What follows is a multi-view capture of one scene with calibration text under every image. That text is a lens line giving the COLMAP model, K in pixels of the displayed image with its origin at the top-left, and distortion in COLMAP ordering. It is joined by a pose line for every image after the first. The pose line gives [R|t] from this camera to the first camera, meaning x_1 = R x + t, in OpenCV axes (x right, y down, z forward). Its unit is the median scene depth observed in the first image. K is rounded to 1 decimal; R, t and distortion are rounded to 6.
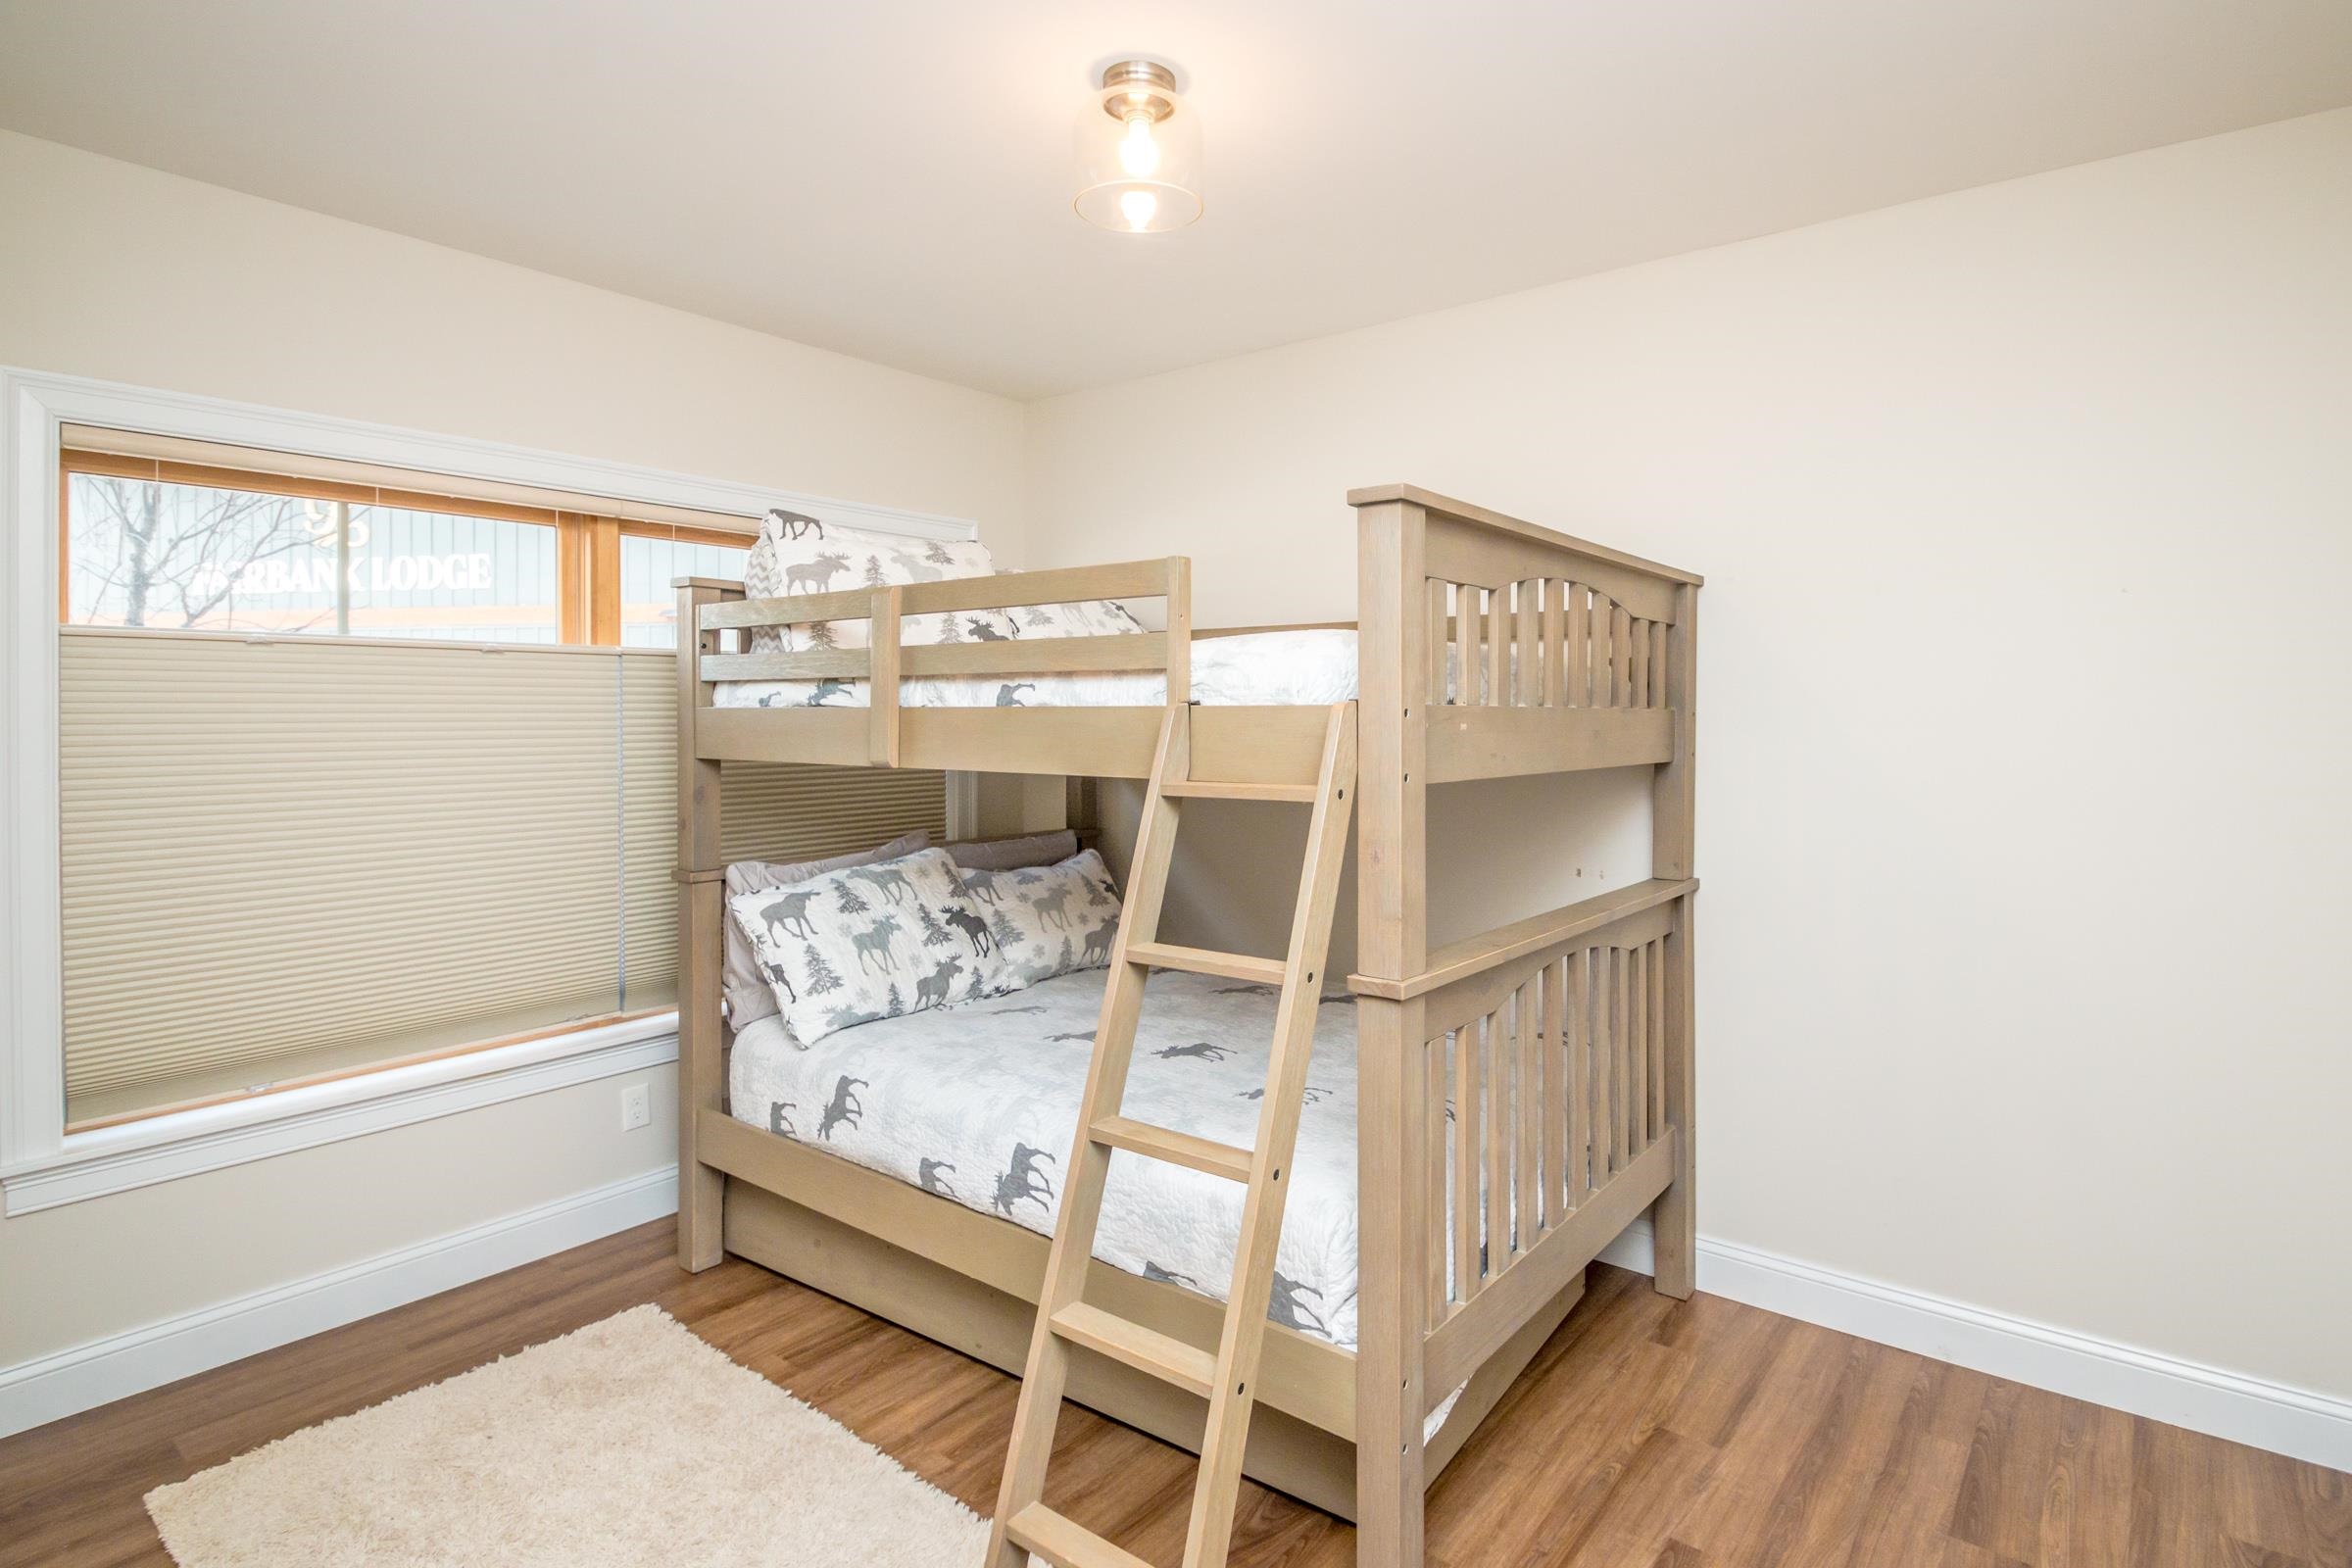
lens RADIAL K [[1194.9, 0, 1207.6], [0, 1194.9, 737.1], [0, 0, 1]] dist [-0.004225, -0.001234]
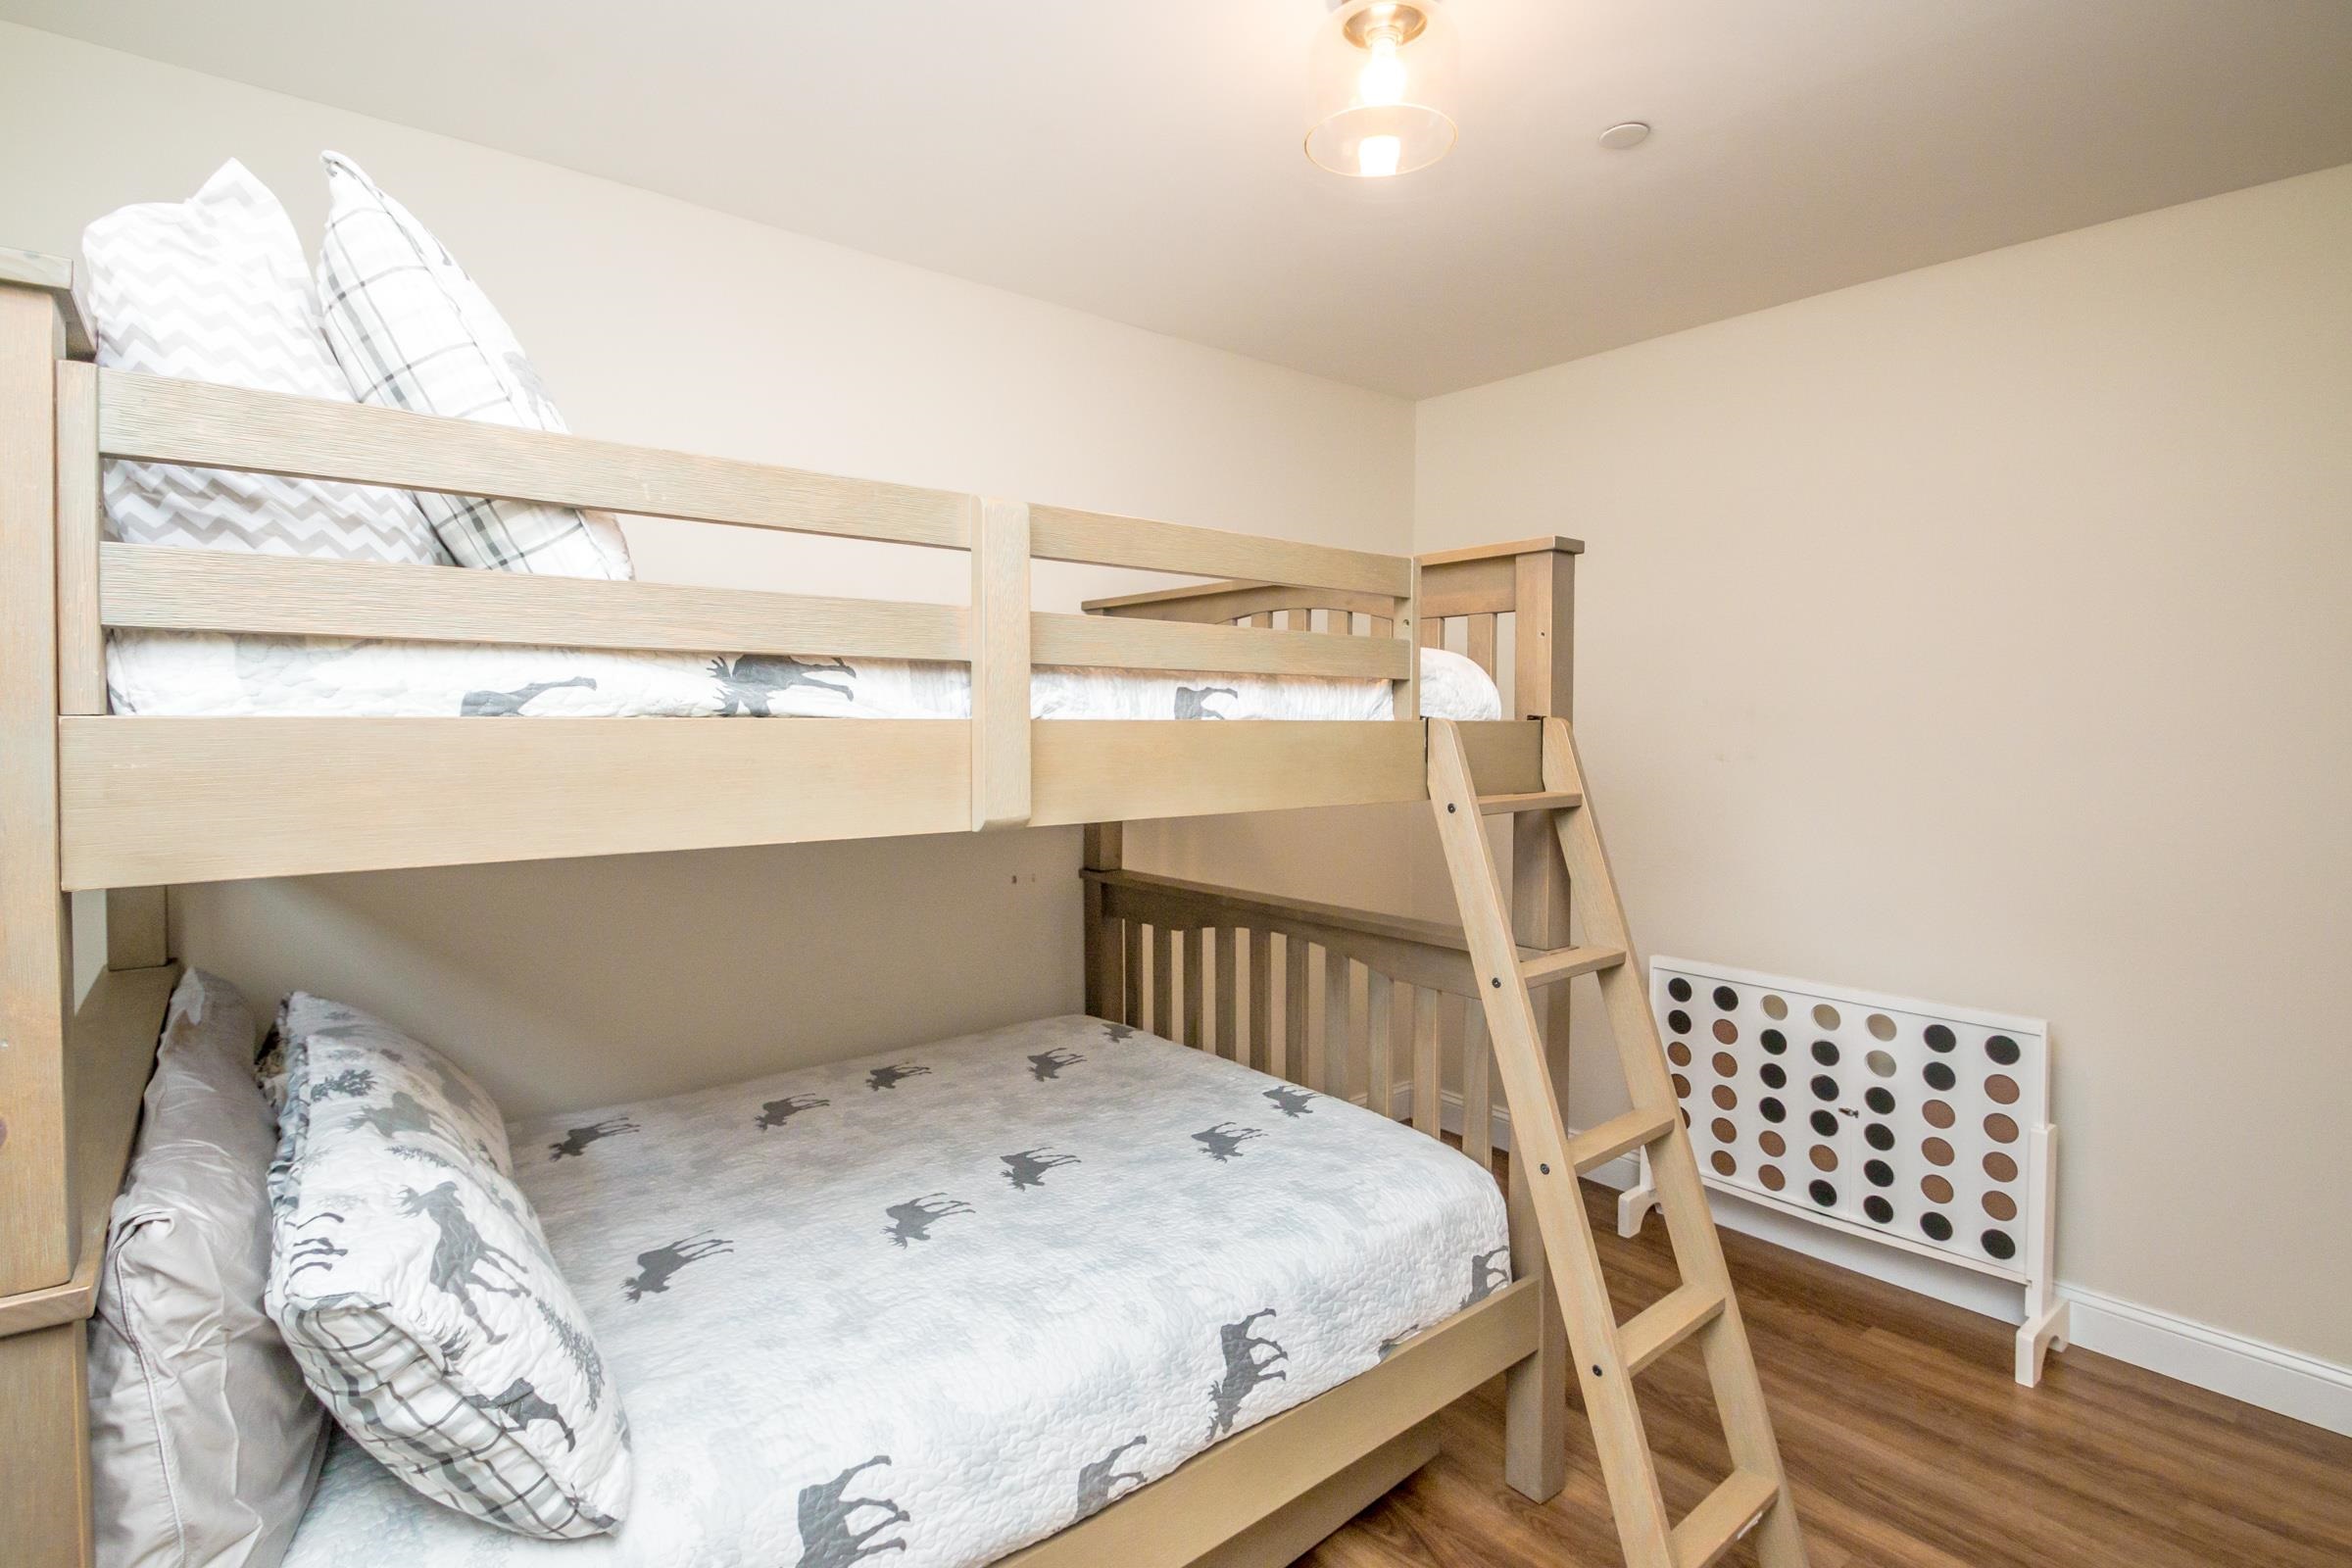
lens RADIAL K [[1141.3, 0, 1156.8], [0, 1141.3, 779.4], [0, 0, 1]] dist [-0.001797, -0.001535]
pose [[0.224607, -0.046601, 0.973335, -0.789077], [0.023699, 0.998822, 0.042352, -0.018898], [-0.974161, 0.013555, 0.225447, 0.845920]]
